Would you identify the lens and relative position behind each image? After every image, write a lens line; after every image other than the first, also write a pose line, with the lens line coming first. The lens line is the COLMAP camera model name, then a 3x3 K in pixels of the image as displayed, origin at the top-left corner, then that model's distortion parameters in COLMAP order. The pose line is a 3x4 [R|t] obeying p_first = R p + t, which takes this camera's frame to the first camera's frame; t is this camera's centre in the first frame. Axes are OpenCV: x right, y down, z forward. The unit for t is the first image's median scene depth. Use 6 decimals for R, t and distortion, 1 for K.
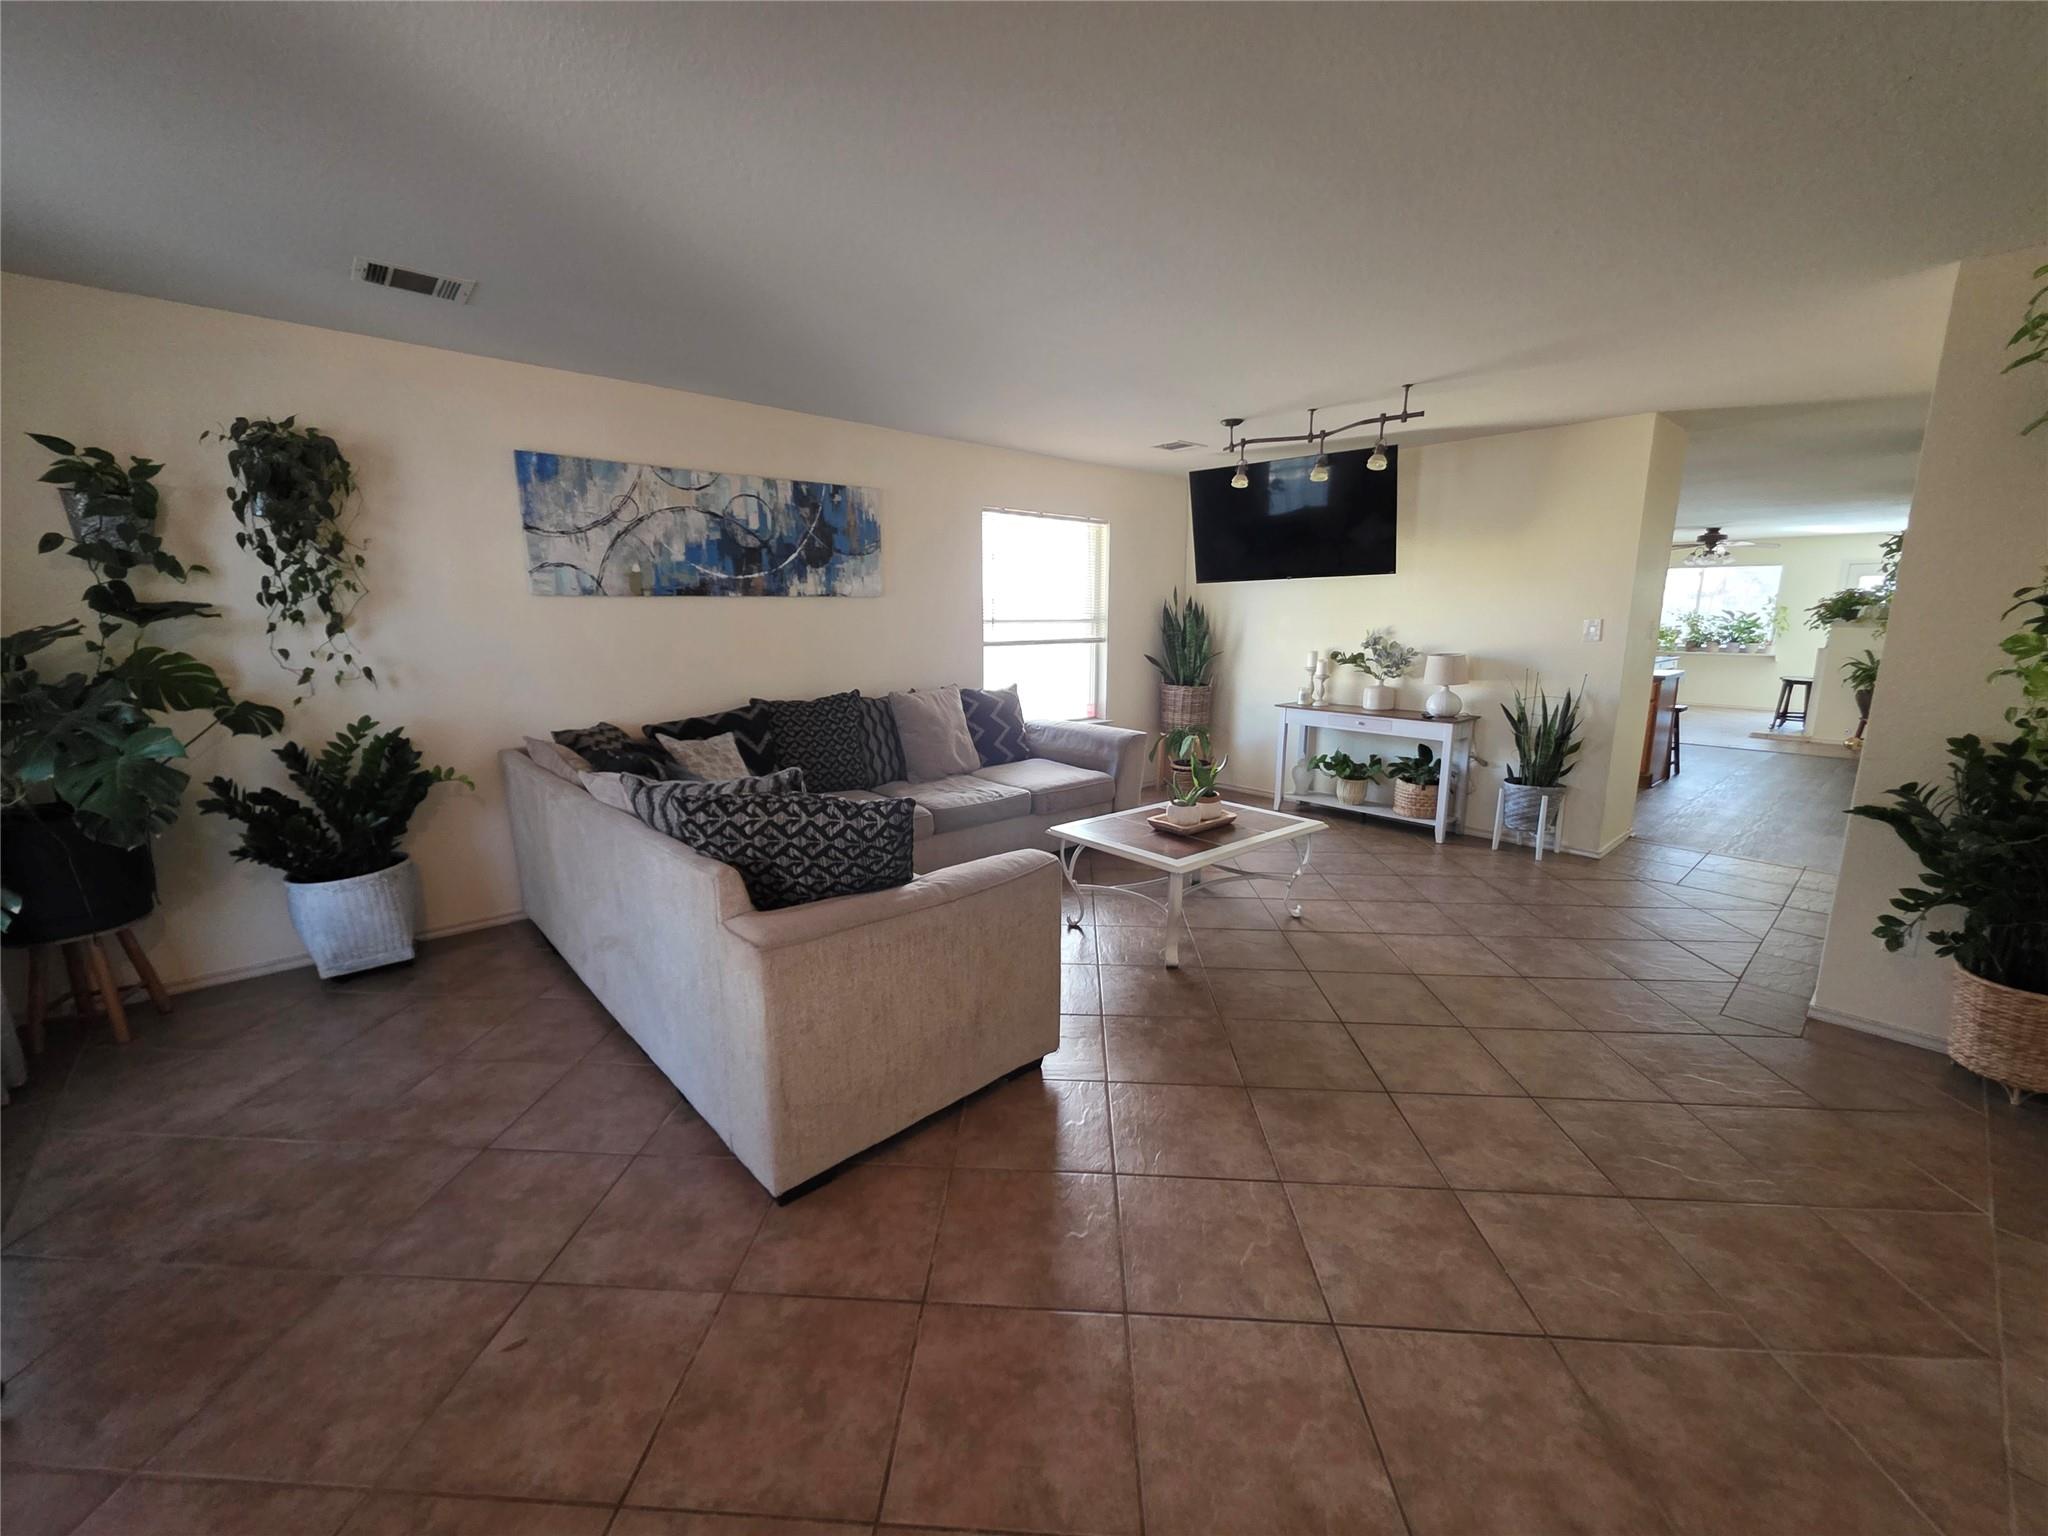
lens RADIAL K [[826.9, 0, 1013.9], [0, 826.9, 762.7], [0, 0, 1]] dist [-0.000736, 0.001063]
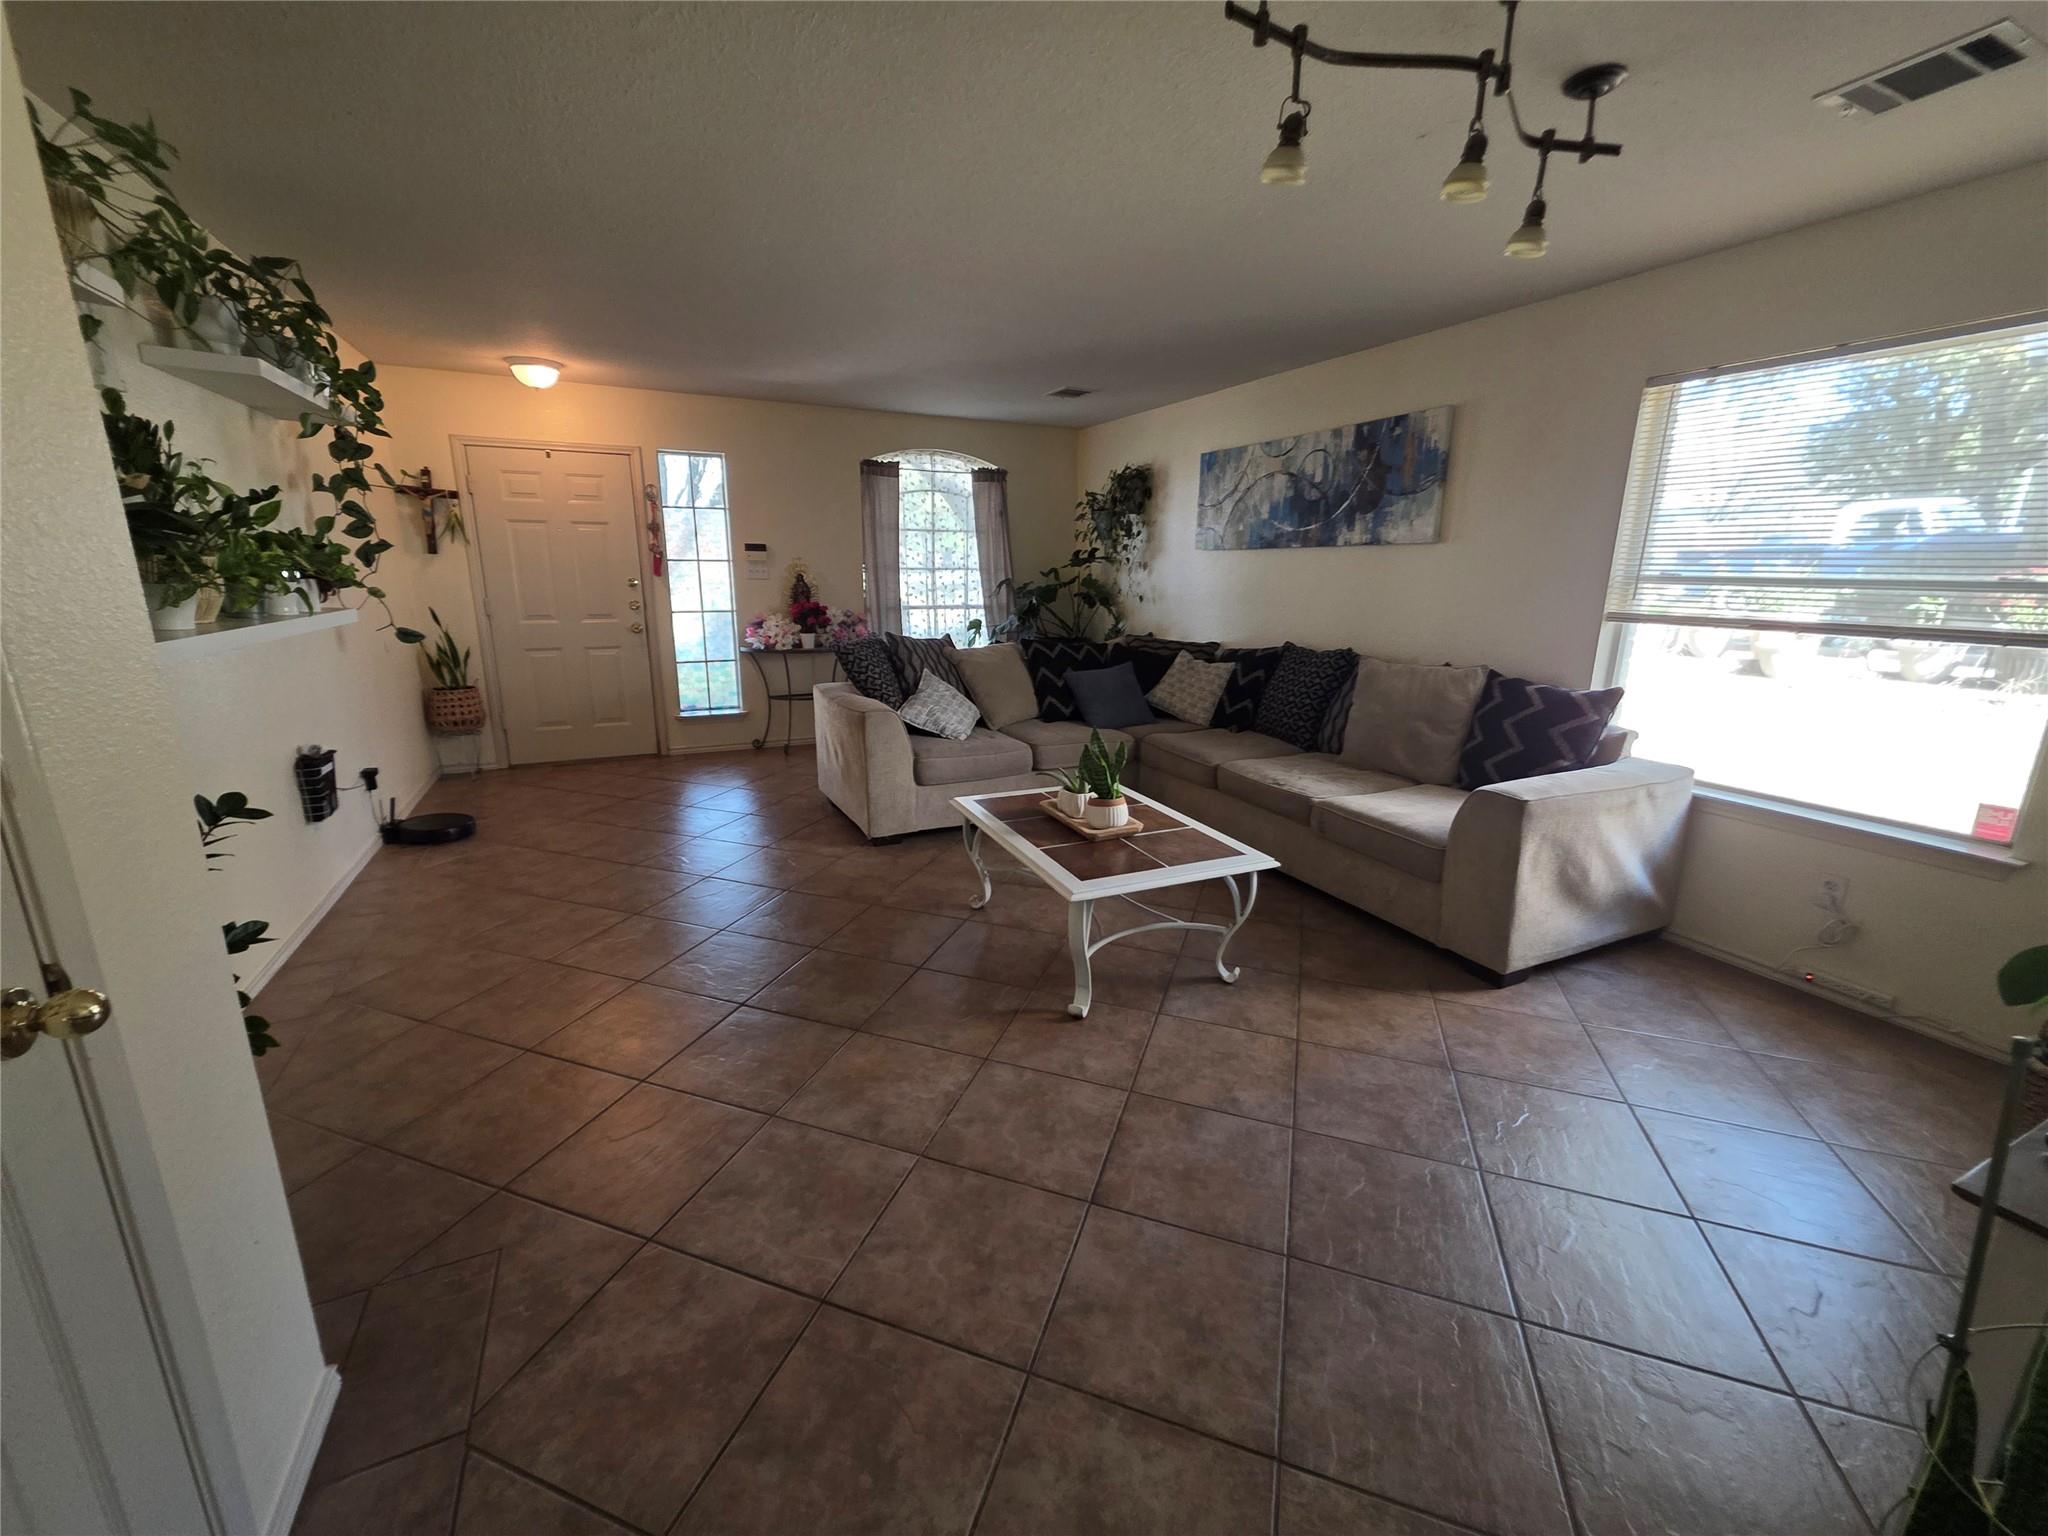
lens RADIAL K [[826.9, 0, 1023.5], [0, 826.9, 760.3], [0, 0, 1]] dist [-0.000736, 0.001063]
pose [[-0.276362, 0.221696, -0.935134, 0.851799], [-0.176619, 0.944741, 0.276170, -0.172765], [0.944685, 0.241485, -0.221934, 0.966130]]
